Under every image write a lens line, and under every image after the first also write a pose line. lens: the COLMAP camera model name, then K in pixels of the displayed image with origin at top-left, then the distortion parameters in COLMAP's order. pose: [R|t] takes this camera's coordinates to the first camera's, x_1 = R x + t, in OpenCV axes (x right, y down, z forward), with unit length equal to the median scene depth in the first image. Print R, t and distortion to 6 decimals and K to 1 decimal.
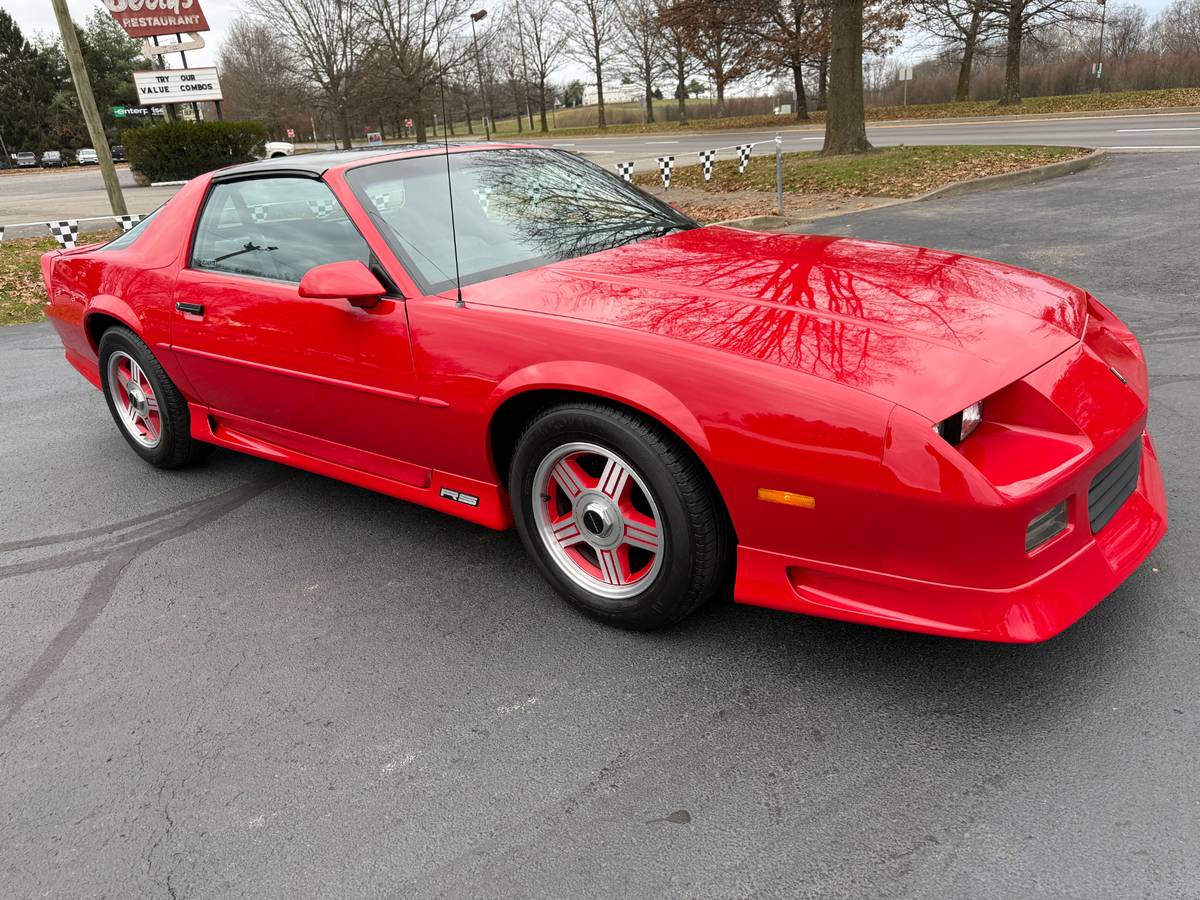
lens RADIAL K [[851.4, 0, 605.7], [0, 851.4, 450.2], [0, 0, 1]] dist [0.022573, -0.025221]
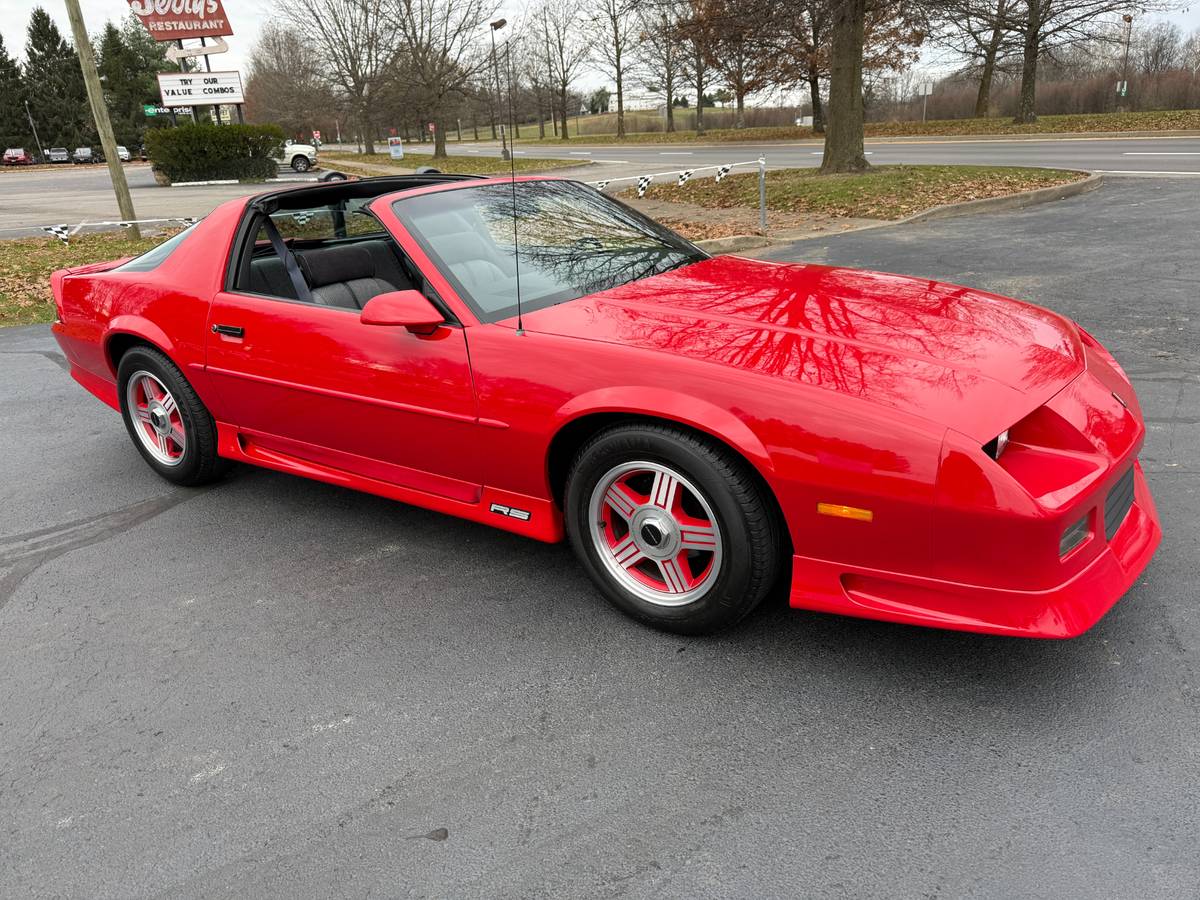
lens RADIAL K [[851.4, 0, 600.0], [0, 851.4, 448.9], [0, 0, 1]] dist [0.022573, -0.025221]
pose [[0.999223, 0.029455, -0.026198, 0.012796], [-0.029661, 0.999532, -0.007545, -0.002449], [0.025963, 0.008316, 0.999628, -0.003542]]
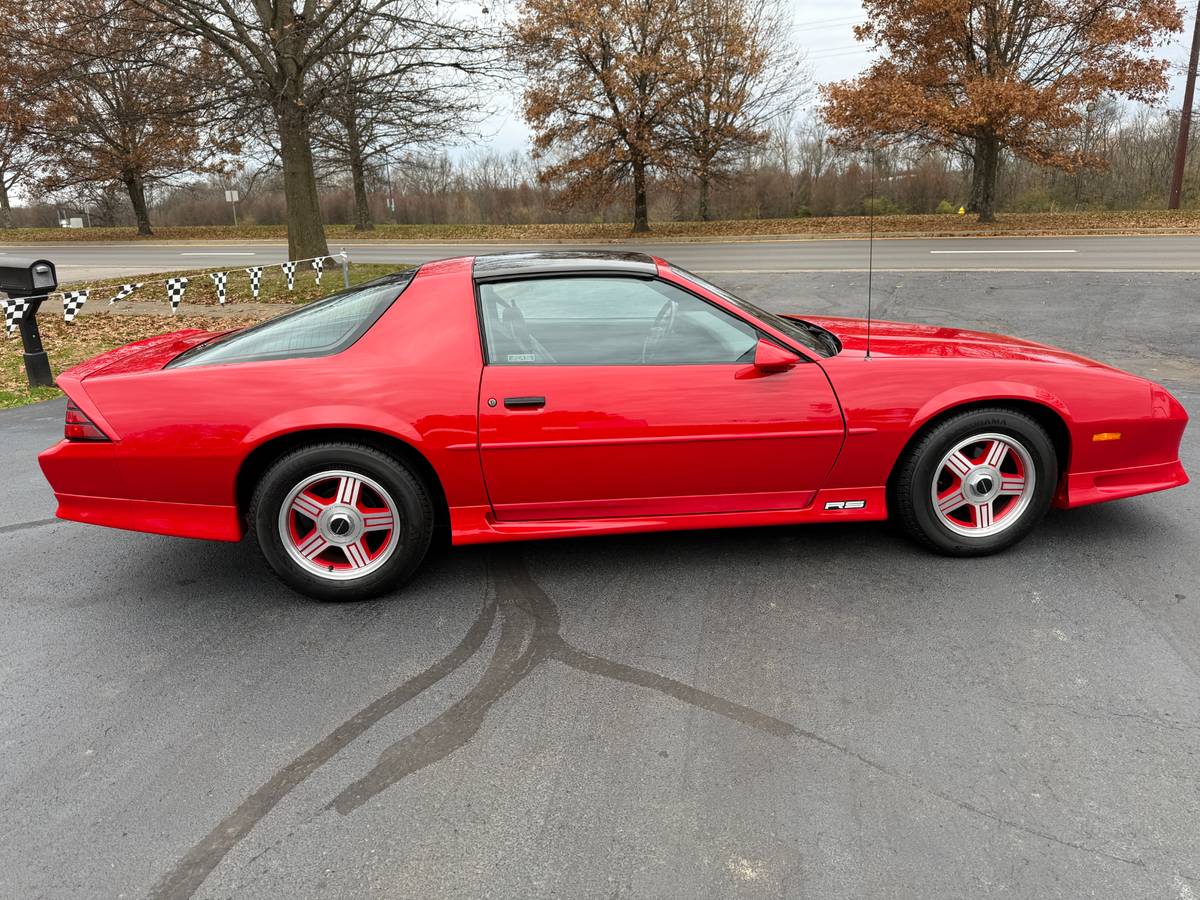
lens RADIAL K [[851.4, 0, 598.4], [0, 851.4, 455.0], [0, 0, 1]] dist [0.022573, -0.025221]
pose [[0.722452, -0.134729, 0.678167, -0.087541], [0.217294, 0.975378, -0.037710, -0.003608], [-0.656389, 0.174605, 0.733940, 0.016927]]
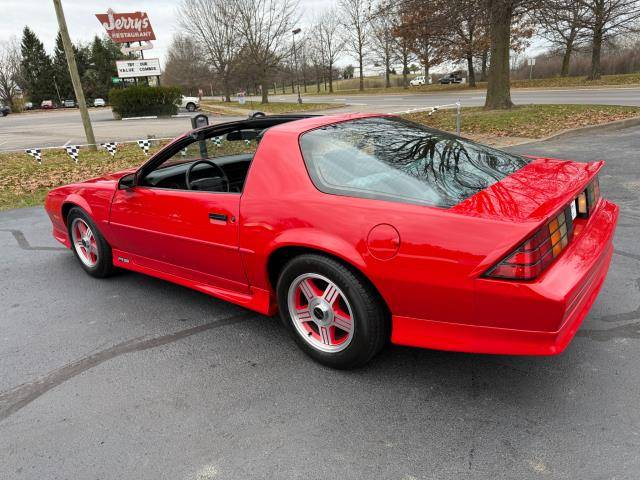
lens RADIAL K [[454.1, 0, 321.9], [0, 454.1, 239.7], [0, 0, 1]] dist [0.022573, -0.025221]
pose [[0.995914, 0.033514, -0.083857, 0.005796], [-0.036946, 0.998528, -0.039717, -0.014871], [0.082403, 0.042653, 0.995686, 0.029540]]
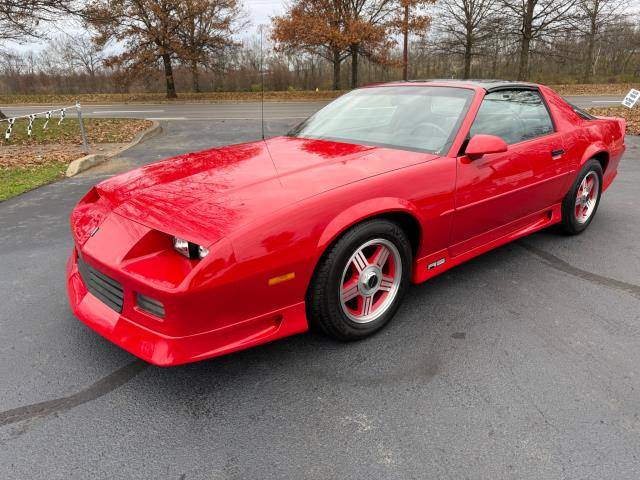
lens RADIAL K [[454.1, 0, 319.1], [0, 454.1, 239.5], [0, 0, 1]] dist [0.022573, -0.025221]
pose [[0.348345, -0.232352, 0.908113, -0.116699], [0.322942, 0.939229, 0.116435, -0.027727], [-0.879980, 0.252708, 0.402212, 0.101495]]
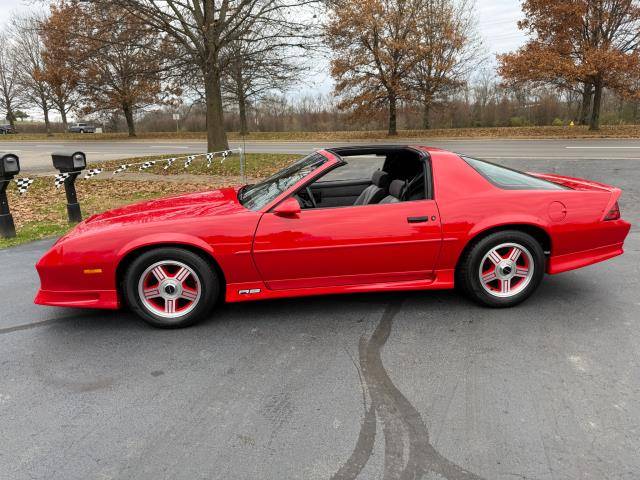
lens RADIAL K [[454.1, 0, 317.3], [0, 454.1, 237.6], [0, 0, 1]] dist [0.022573, -0.025221]
pose [[0.785078, -0.094321, 0.612173, -0.081552], [0.187789, 0.978065, -0.090133, -0.012848], [-0.590243, 0.185721, 0.785570, 0.039268]]
